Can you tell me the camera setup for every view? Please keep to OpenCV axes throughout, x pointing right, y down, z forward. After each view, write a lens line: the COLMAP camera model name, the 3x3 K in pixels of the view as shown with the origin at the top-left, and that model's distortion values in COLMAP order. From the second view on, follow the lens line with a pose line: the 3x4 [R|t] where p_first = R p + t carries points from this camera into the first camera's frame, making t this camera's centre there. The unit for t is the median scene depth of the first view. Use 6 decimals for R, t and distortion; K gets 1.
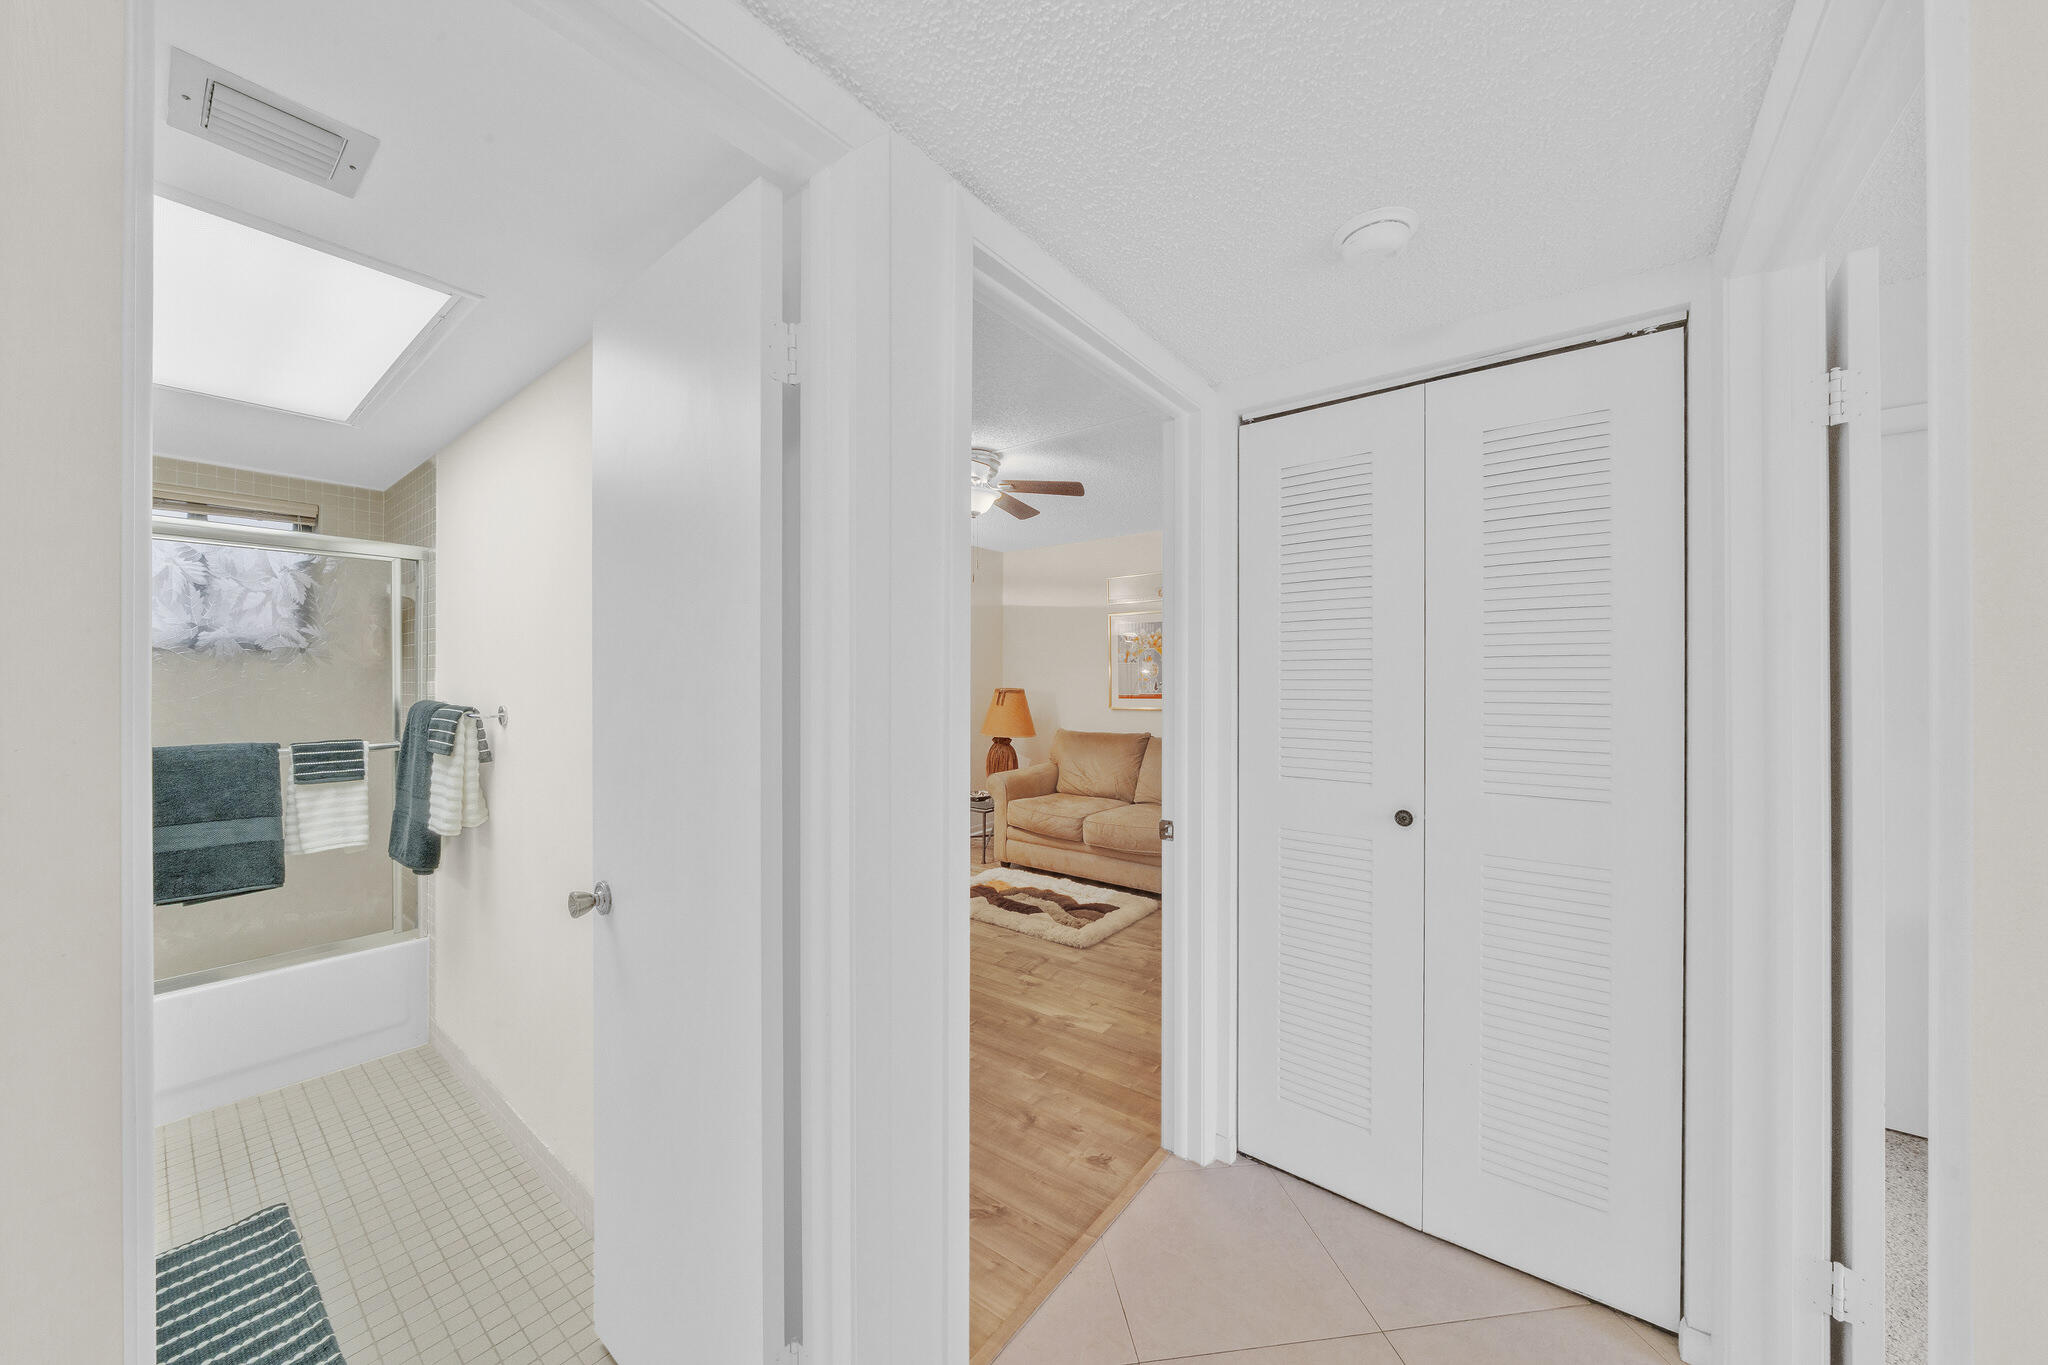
lens RADIAL K [[707.8, 0, 1063.9], [0, 707.8, 669.4], [0, 0, 1]] dist [-0.007559, -0.000164]
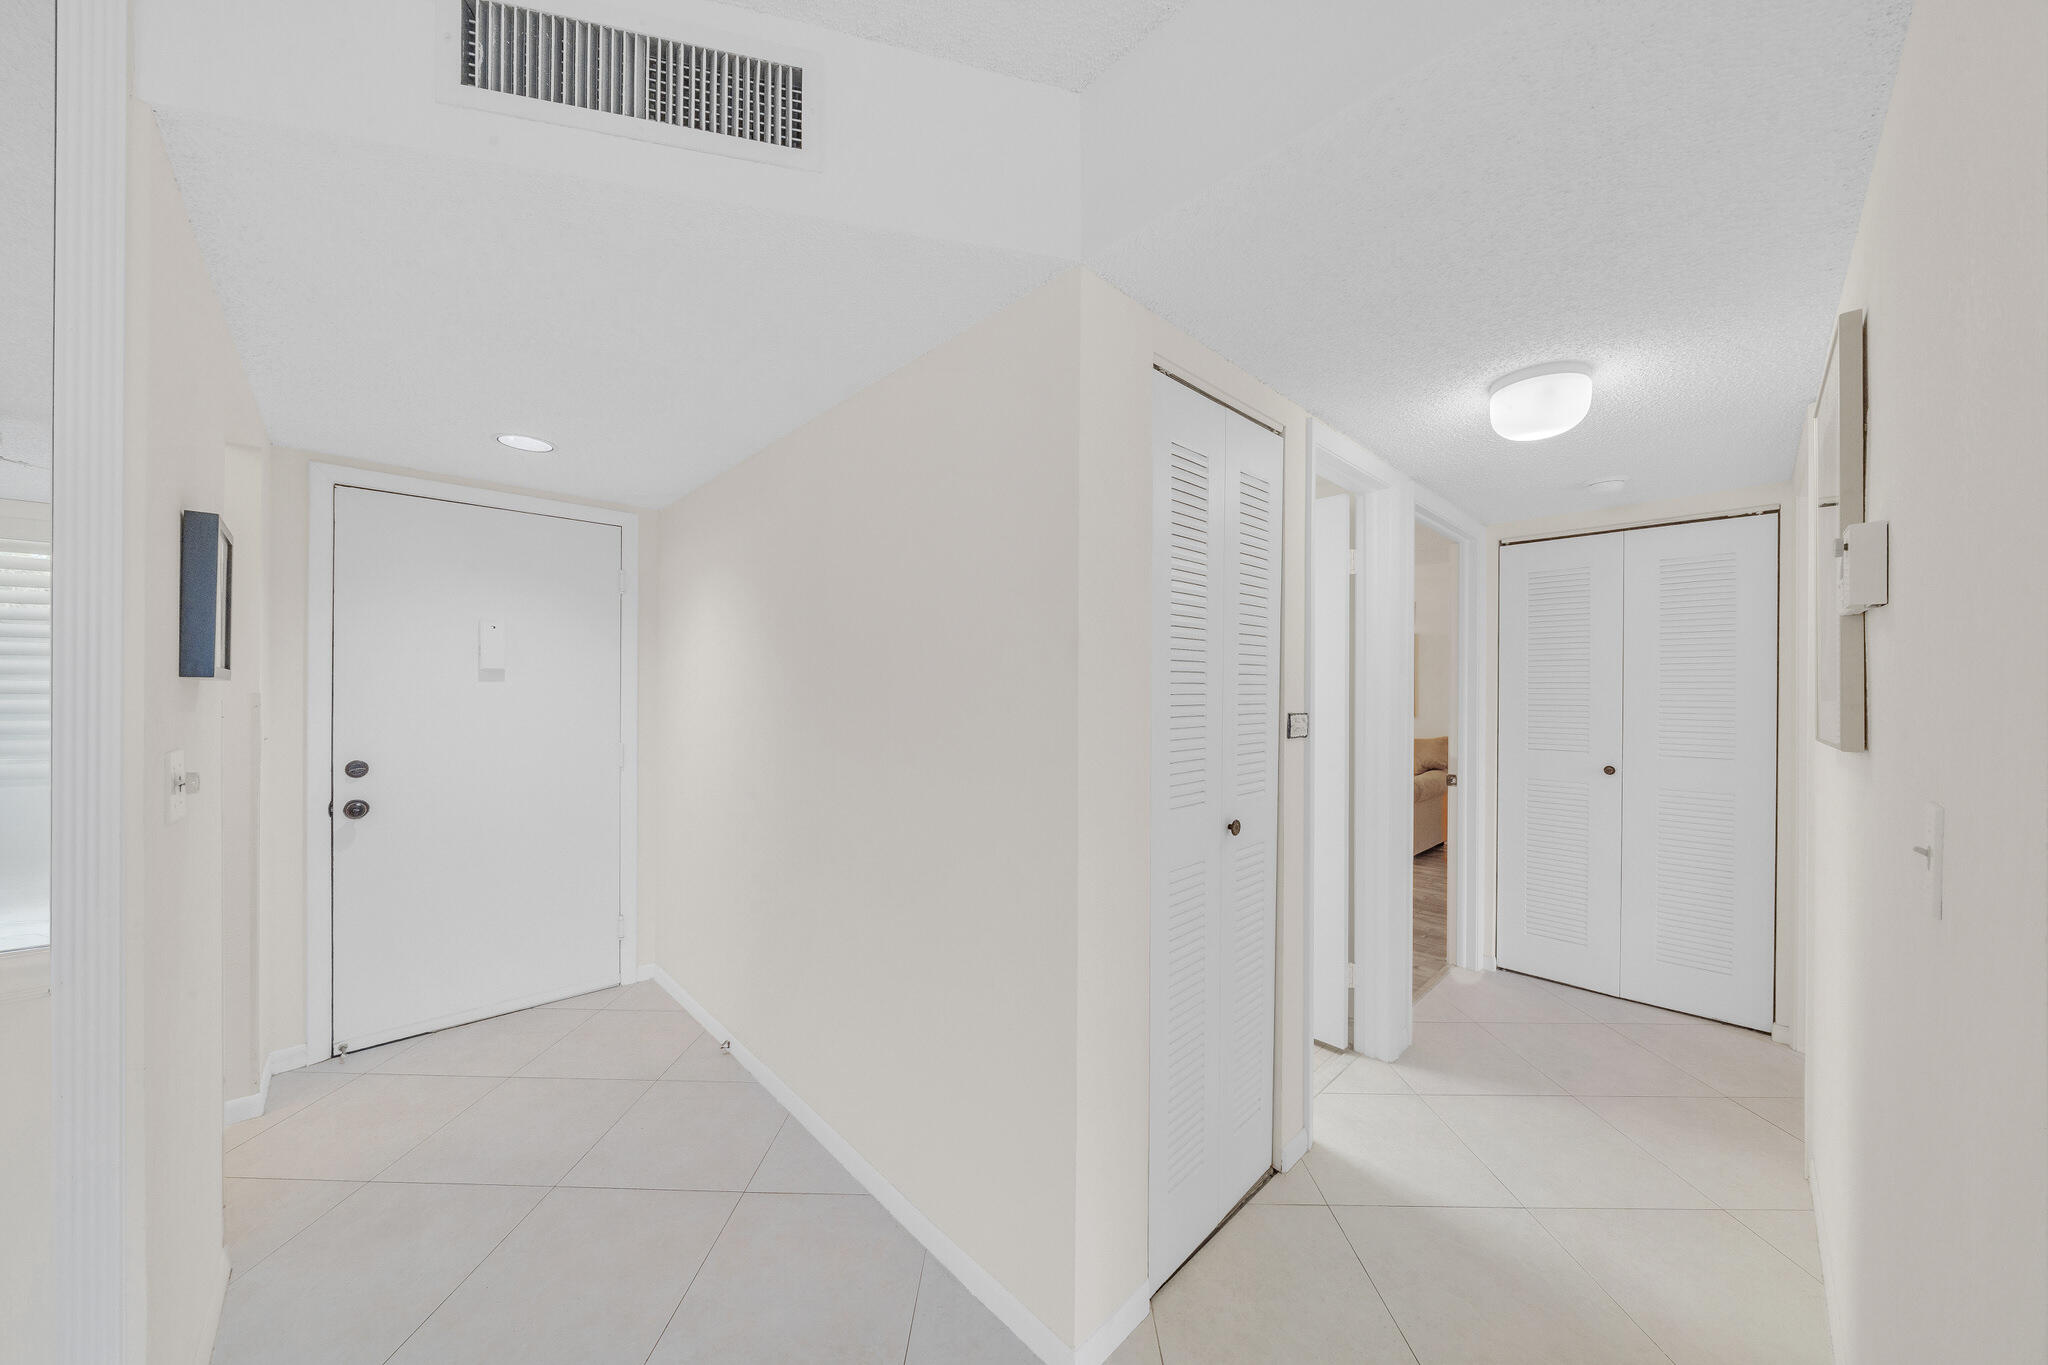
lens RADIAL K [[707.8, 0, 1045.7], [0, 707.8, 685.6], [0, 0, 1]] dist [-0.007559, -0.000164]
pose [[0.985668, 0.009349, -0.168437, -0.641361], [-0.010086, 0.999943, -0.003524, 0.013479], [0.168394, 0.005173, 0.985706, -1.025441]]
